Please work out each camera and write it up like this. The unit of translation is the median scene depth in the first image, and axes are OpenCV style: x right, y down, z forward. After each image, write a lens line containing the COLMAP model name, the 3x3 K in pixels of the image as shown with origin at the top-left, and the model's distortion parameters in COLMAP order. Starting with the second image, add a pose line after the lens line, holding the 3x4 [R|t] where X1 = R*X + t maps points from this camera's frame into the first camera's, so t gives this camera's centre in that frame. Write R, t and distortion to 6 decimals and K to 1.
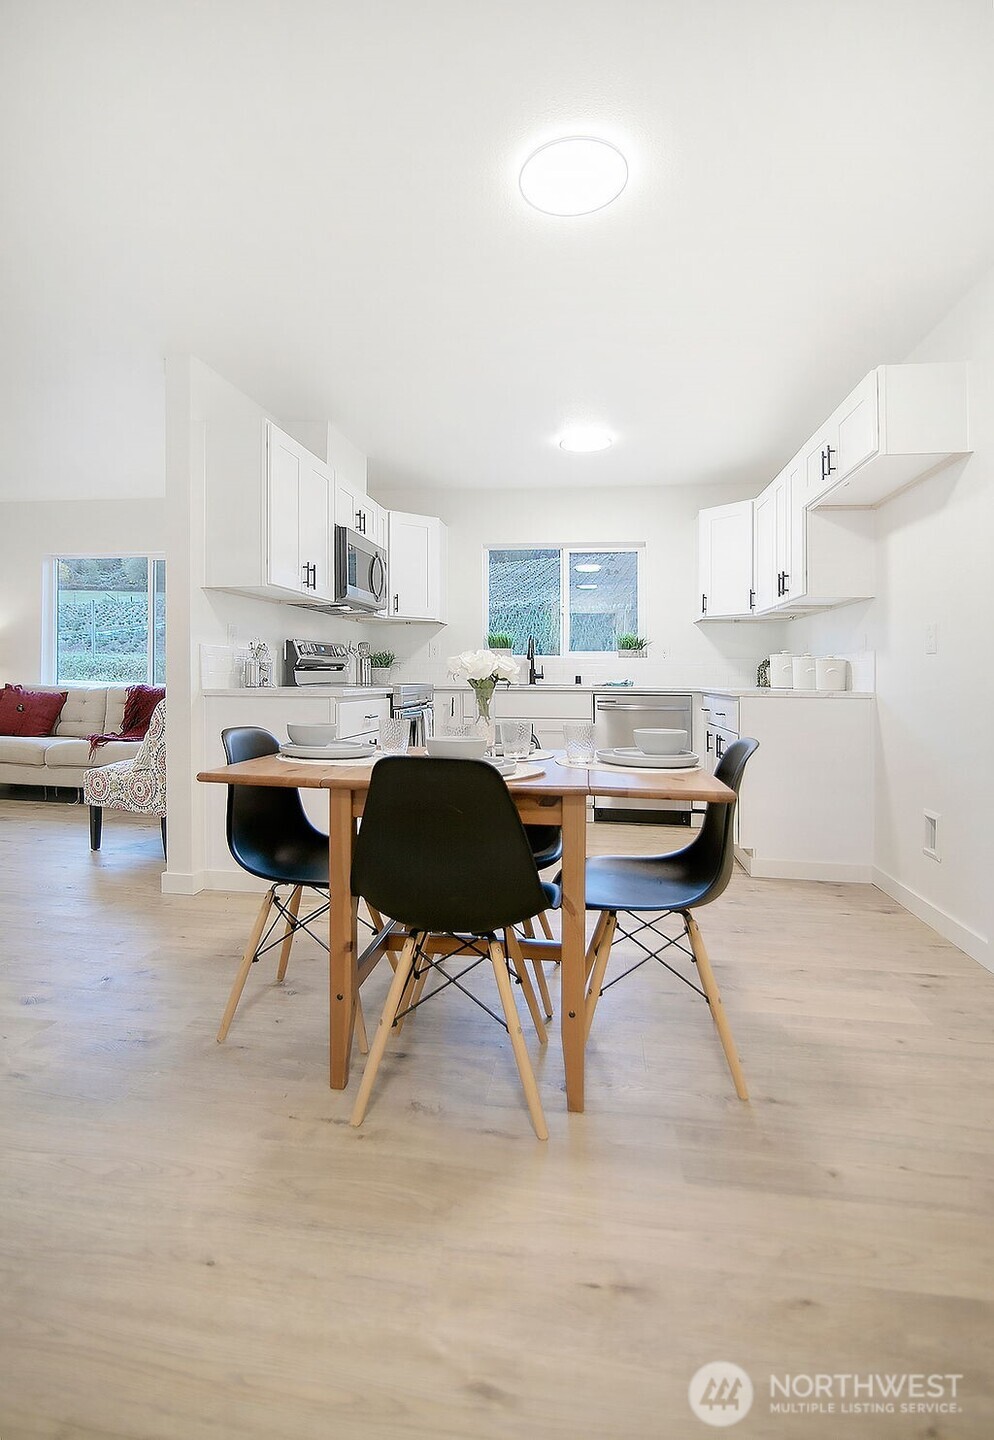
lens RADIAL K [[672.8, 0, 525.9], [0, 672.8, 668.9], [0, 0, 1]] dist [-0.000035, -0.000061]
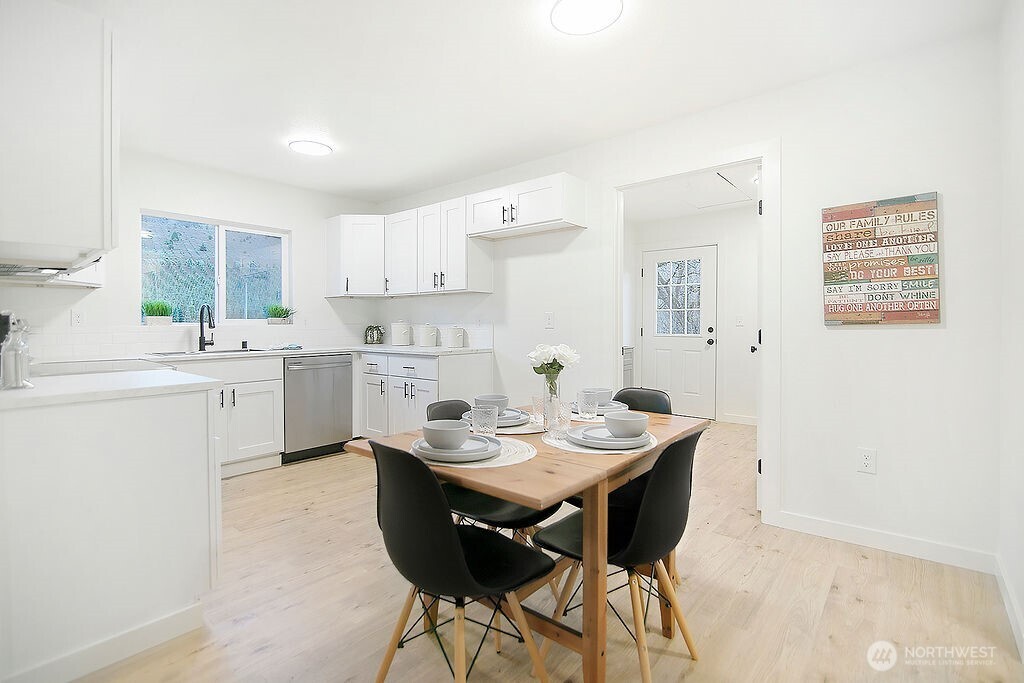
lens RADIAL K [[470.0, 0, 472.6], [0, 470.0, 323.1], [0, 0, 1]] dist [-0.008012, -0.000628]
pose [[0.600788, -0.004953, 0.799393, -0.395040], [-0.002811, 0.999962, 0.008308, -0.033283], [-0.799404, -0.007238, 0.600751, 0.266887]]
